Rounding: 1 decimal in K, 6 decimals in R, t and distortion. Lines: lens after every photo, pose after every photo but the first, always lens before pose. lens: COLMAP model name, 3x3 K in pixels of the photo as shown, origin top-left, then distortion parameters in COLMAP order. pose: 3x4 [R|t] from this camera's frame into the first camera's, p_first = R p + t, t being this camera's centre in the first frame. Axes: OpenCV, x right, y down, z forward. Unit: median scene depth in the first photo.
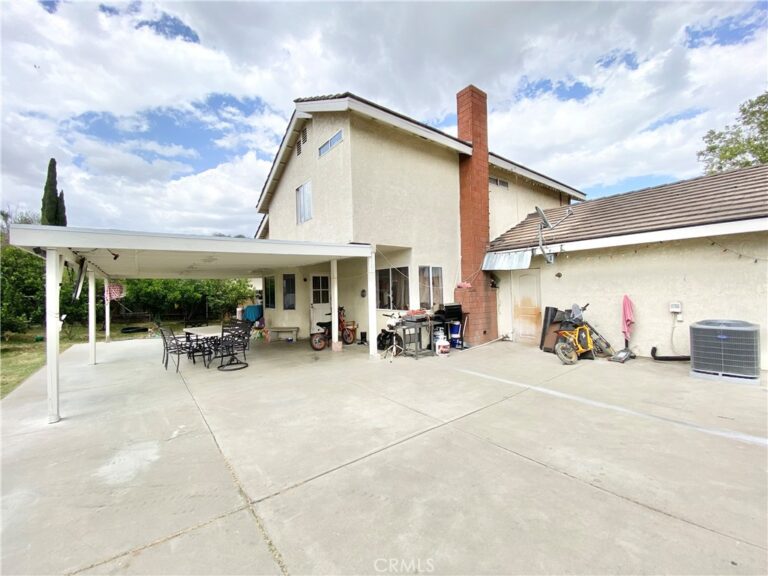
lens RADIAL K [[310.6, 0, 384.0], [0, 310.6, 288.0], [0, 0, 1]] dist [0.022636, -0.015957]
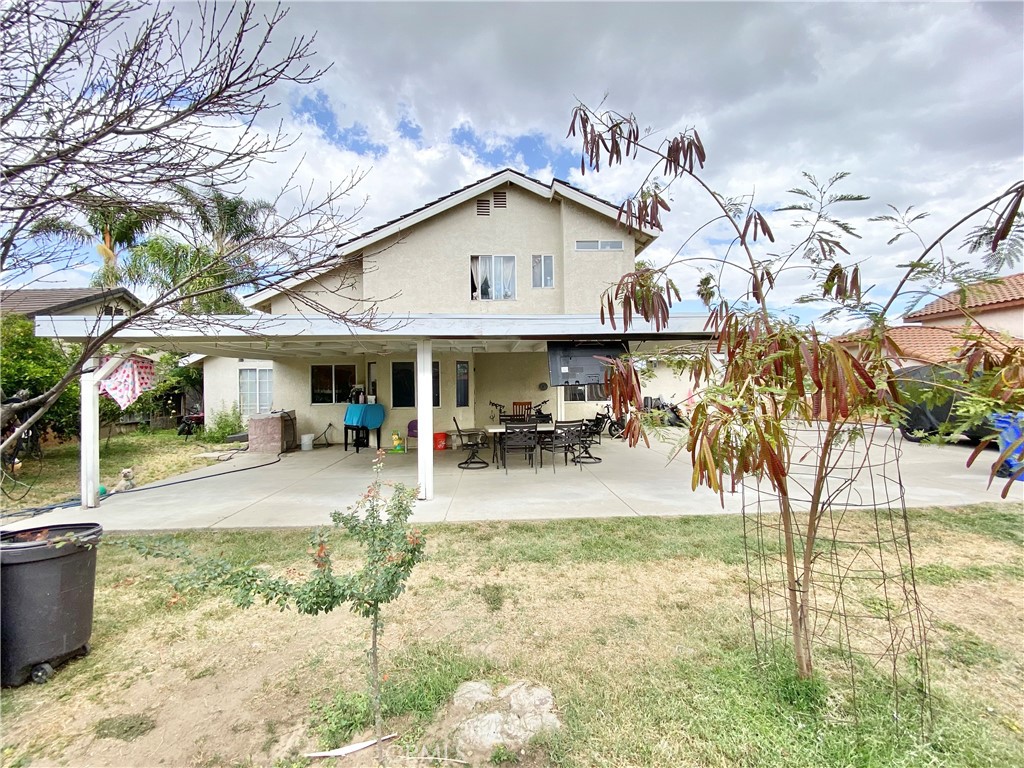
lens RADIAL K [[414.1, 0, 512.0], [0, 414.1, 384.0], [0, 0, 1]] dist [0.022636, -0.015957]
pose [[0.584517, 0.017121, 0.811201, -1.365825], [-0.005749, 0.999840, -0.016960, 0.032343], [-0.811361, 0.005250, 0.584522, 0.386279]]
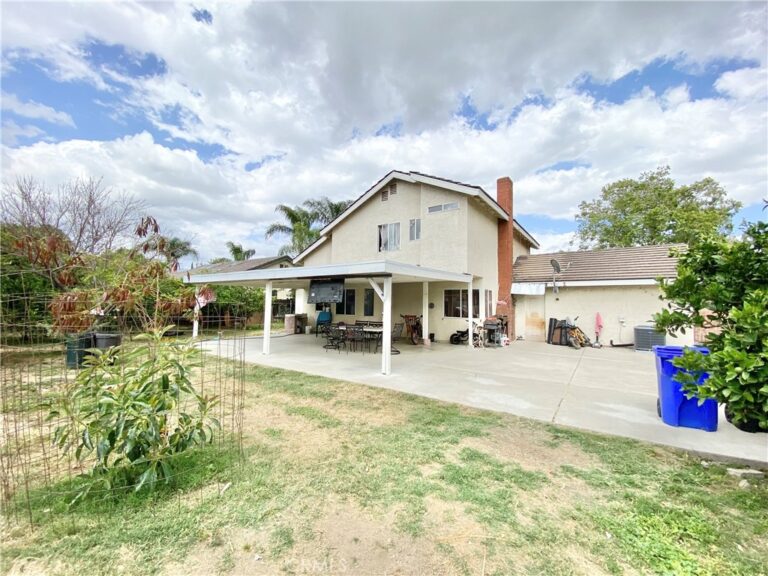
lens RADIAL K [[310.6, 0, 384.0], [0, 310.6, 288.0], [0, 0, 1]] dist [0.022636, -0.015957]
pose [[0.956579, 0.053162, 0.286584, -0.796397], [-0.038408, 0.997643, -0.056864, 0.028177], [-0.288932, 0.043388, 0.956366, -0.334366]]
